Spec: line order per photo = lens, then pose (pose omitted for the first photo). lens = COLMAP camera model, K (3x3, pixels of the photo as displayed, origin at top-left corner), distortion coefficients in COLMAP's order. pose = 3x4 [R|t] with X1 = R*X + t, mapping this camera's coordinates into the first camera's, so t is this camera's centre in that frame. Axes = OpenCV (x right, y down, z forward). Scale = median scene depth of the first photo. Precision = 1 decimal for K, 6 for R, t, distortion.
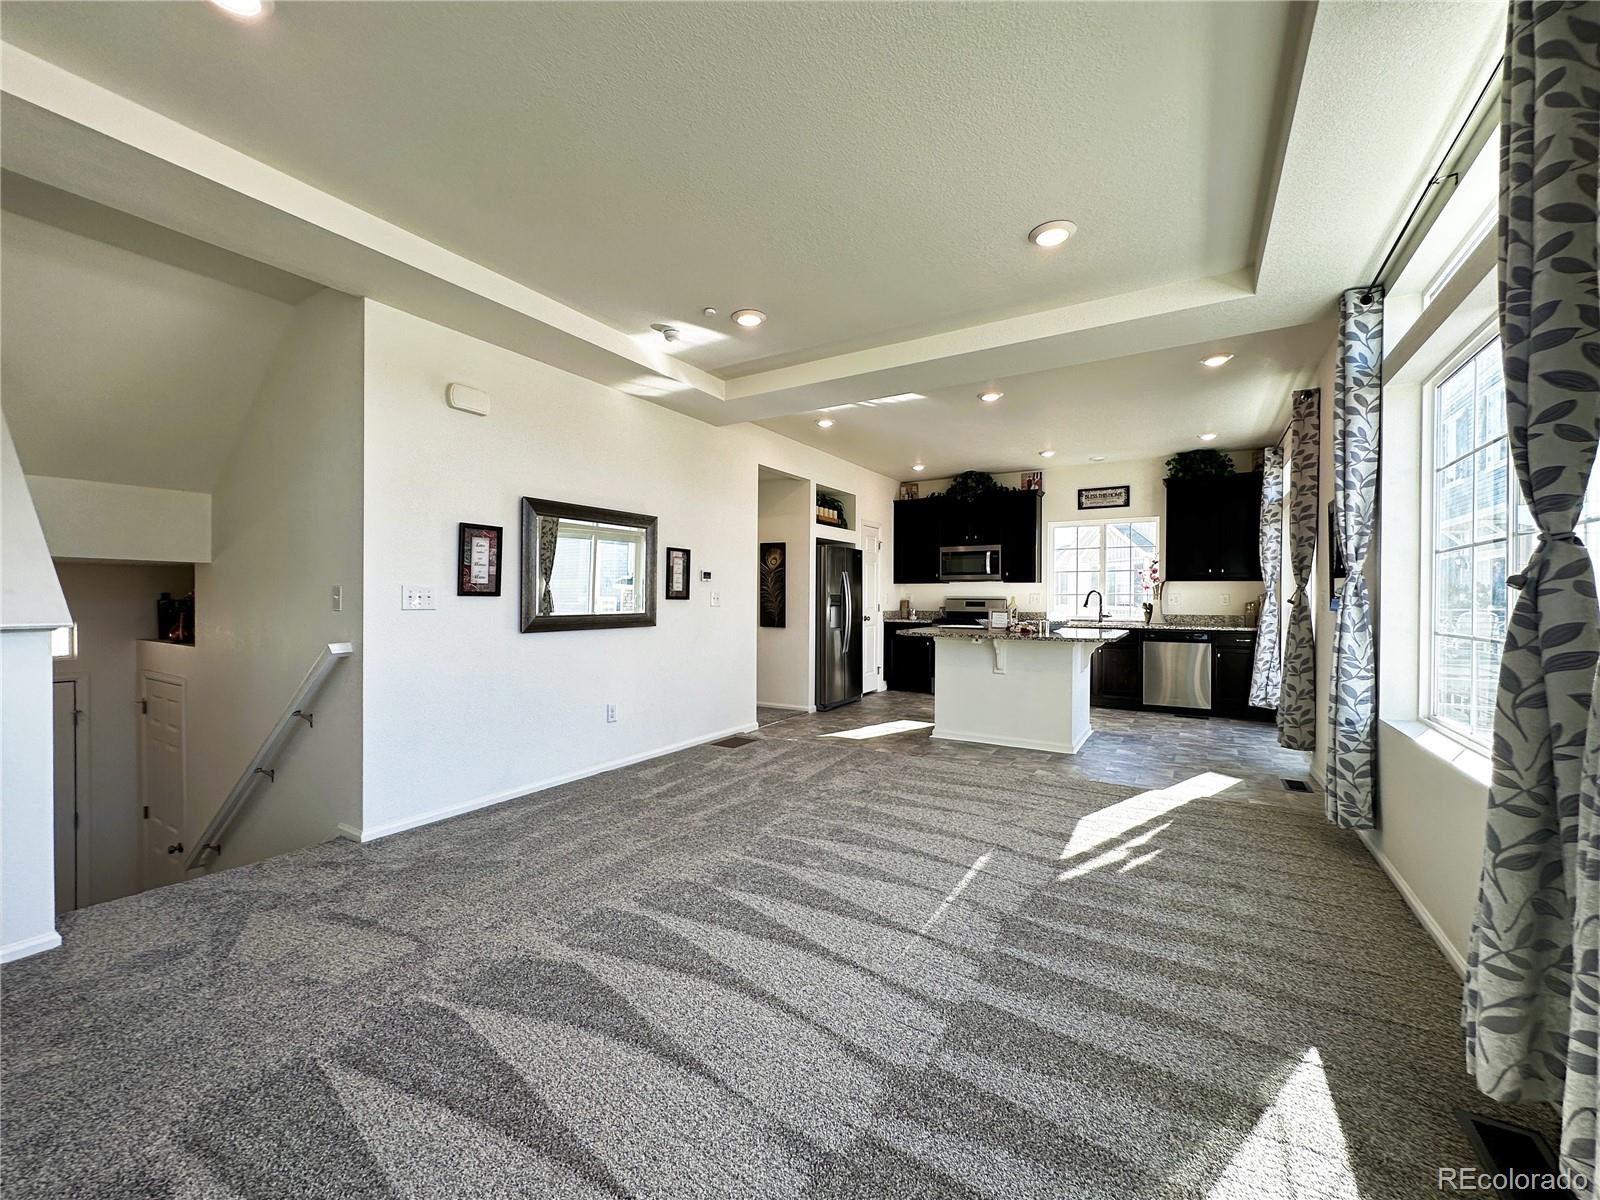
lens RADIAL K [[638.4, 0, 799.0], [0, 638.4, 598.9], [0, 0, 1]] dist [-0.002314, 0.000009]
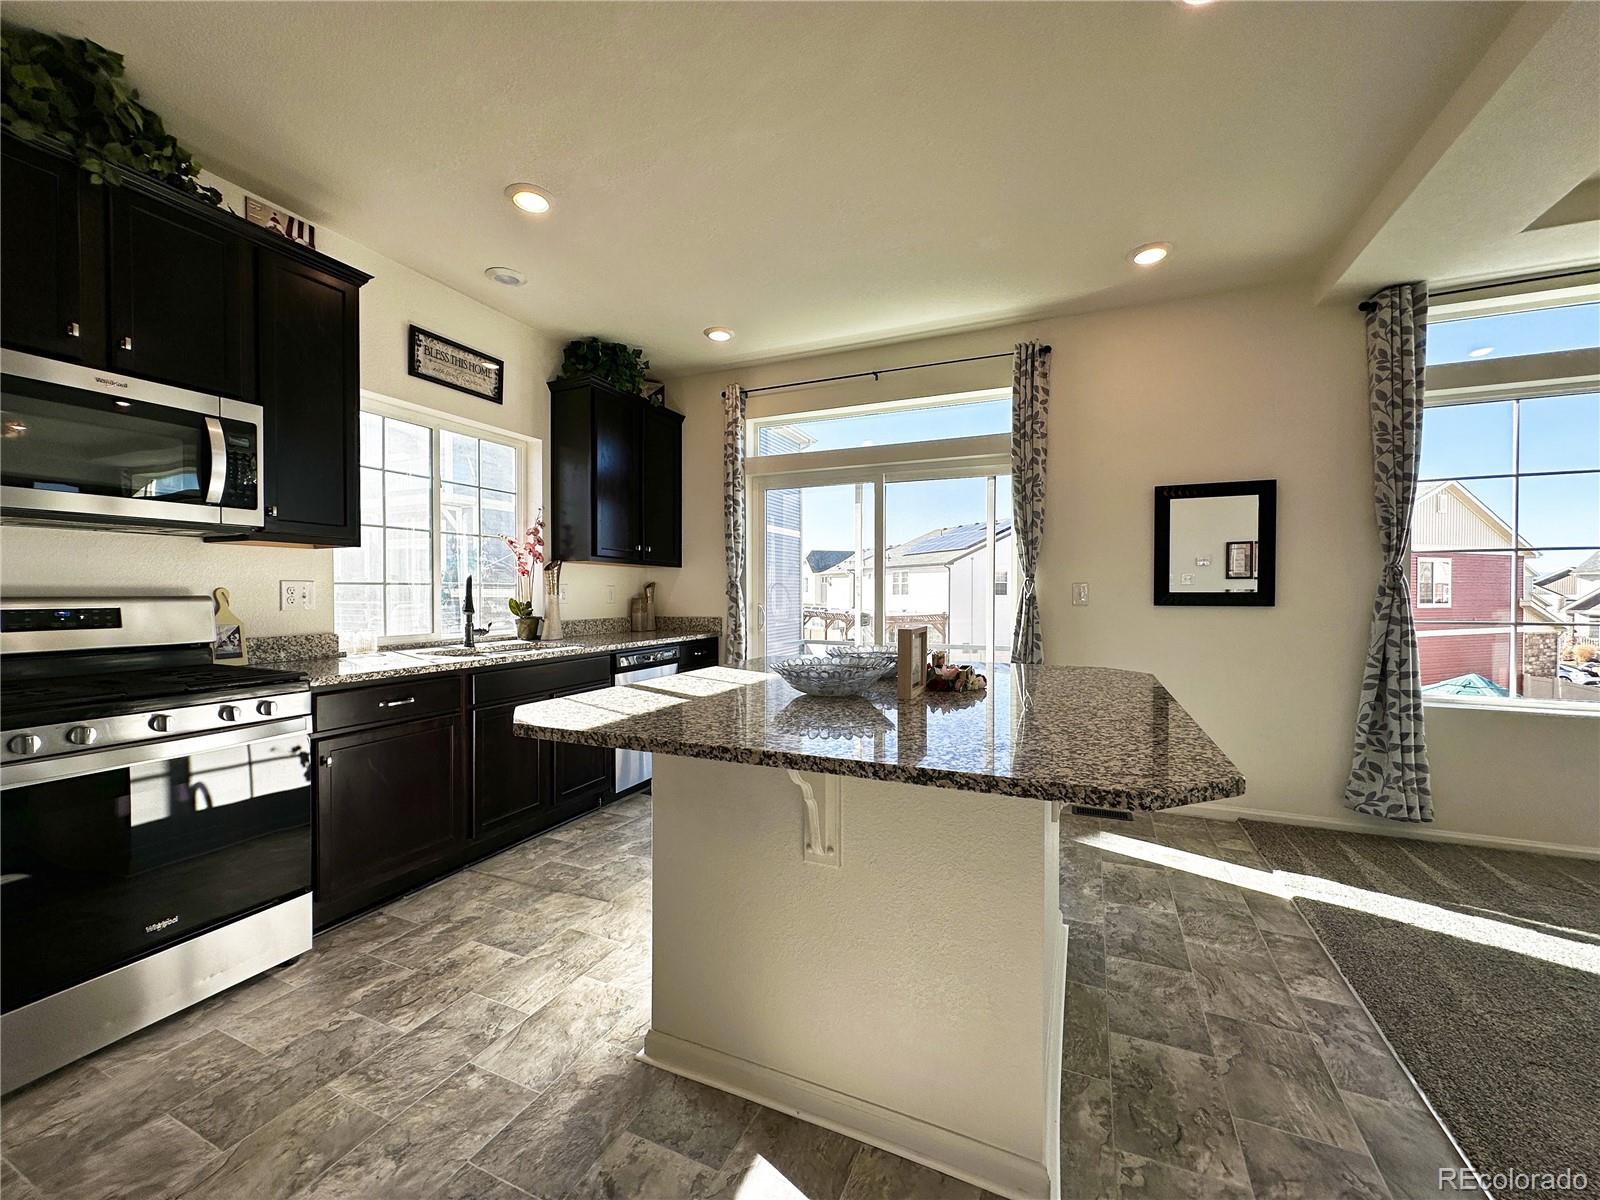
lens RADIAL K [[638.4, 0, 799.0], [0, 638.4, 598.9], [0, 0, 1]] dist [-0.002314, 0.000009]
pose [[-0.134142, -0.014220, 0.990860, 0.000910], [0.002803, 0.999888, 0.014729, -0.002787], [-0.990958, 0.004753, -0.134087, 0.911135]]
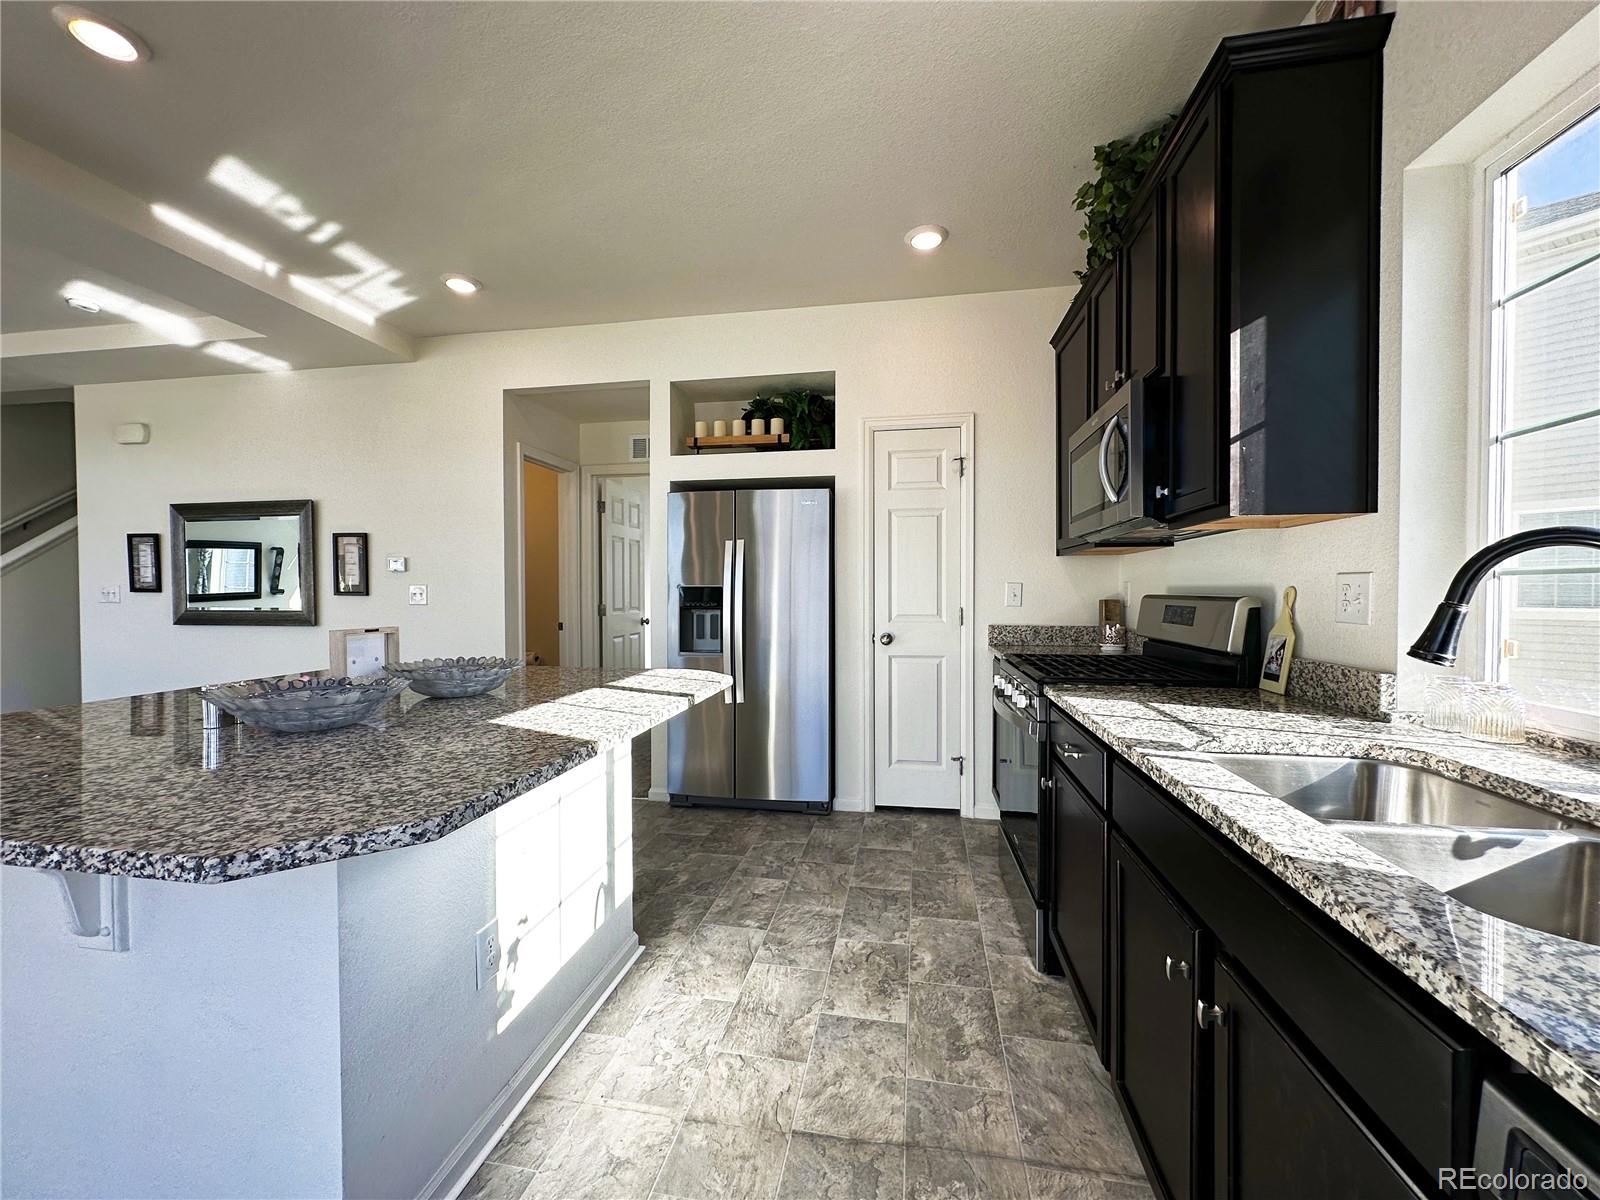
lens RADIAL K [[638.4, 0, 799.0], [0, 638.4, 598.9], [0, 0, 1]] dist [-0.002314, 0.000009]
pose [[0.367065, 0.008731, -0.930154, 0.569445], [-0.000280, 0.999957, 0.009275, -0.001806], [0.930195, -0.003144, 0.367051, 0.896352]]
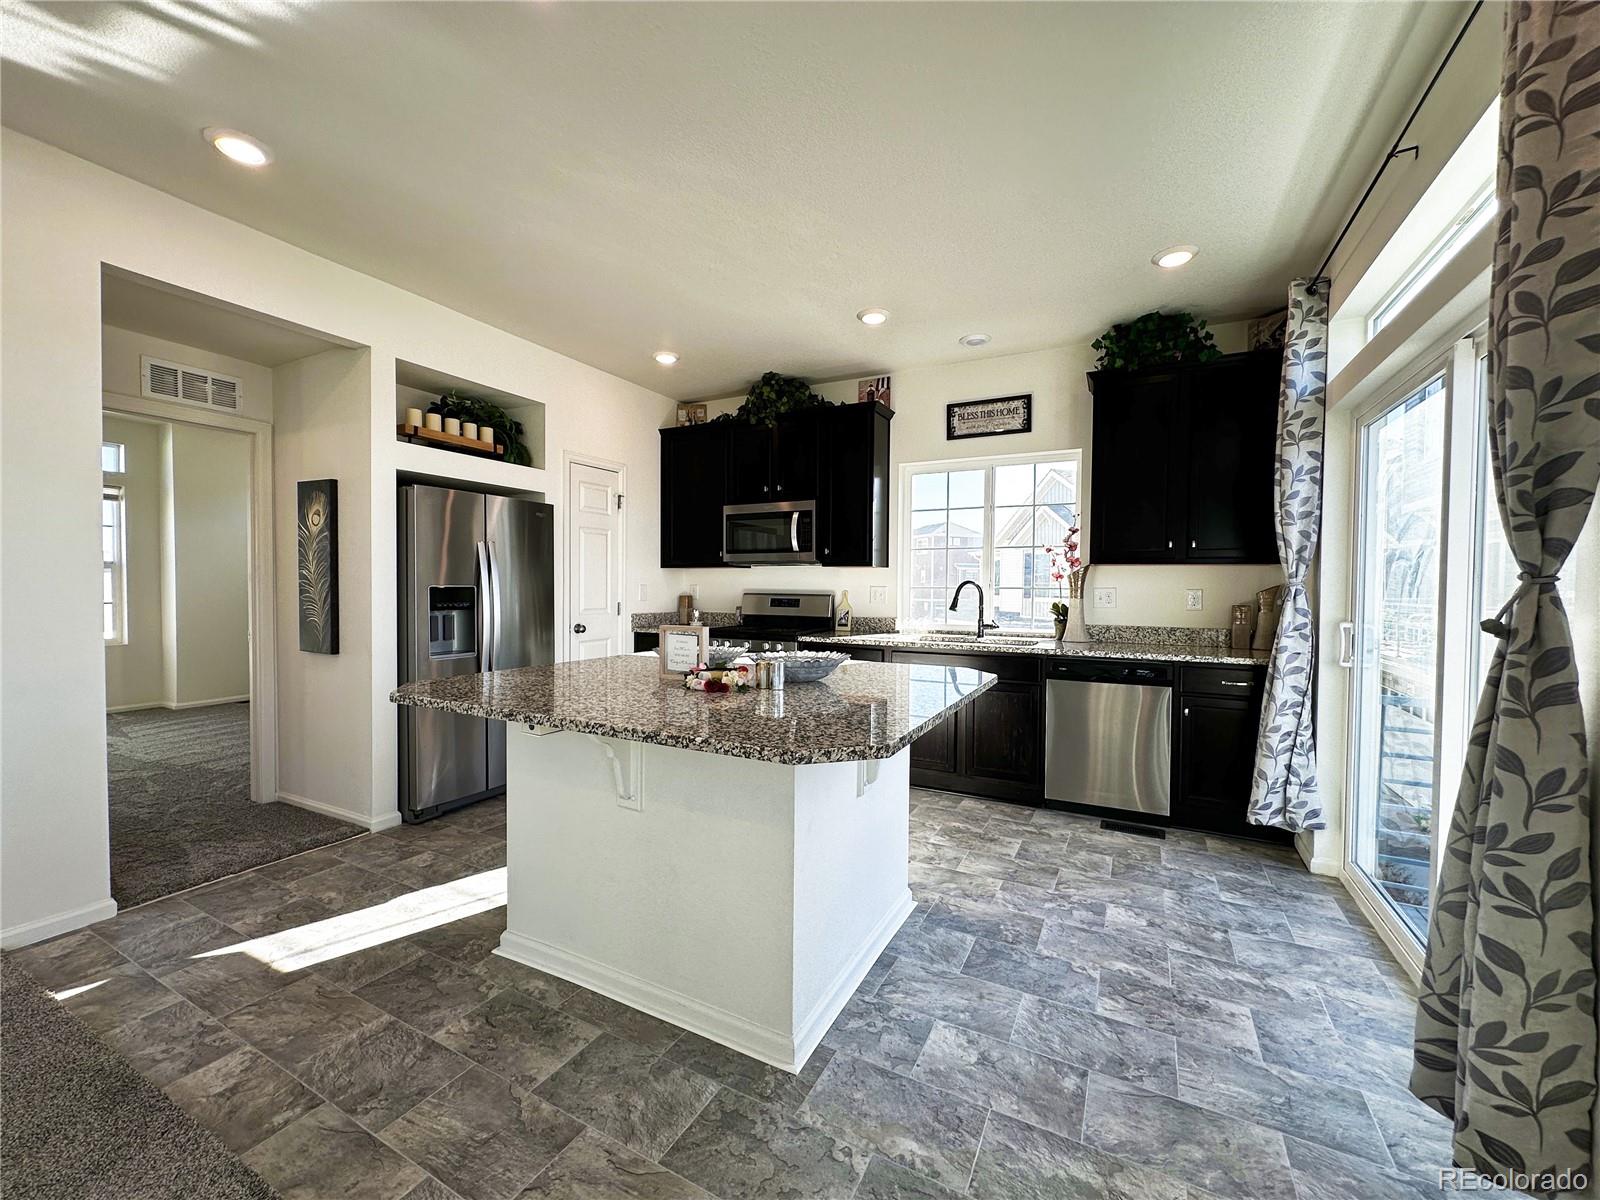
lens RADIAL K [[638.4, 0, 799.0], [0, 638.4, 598.9], [0, 0, 1]] dist [-0.002314, 0.000009]
pose [[0.997509, 0.002783, 0.070477, 0.297689], [-0.004060, 0.999830, 0.017984, -0.007632], [-0.070415, -0.018225, 0.997351, 0.488691]]
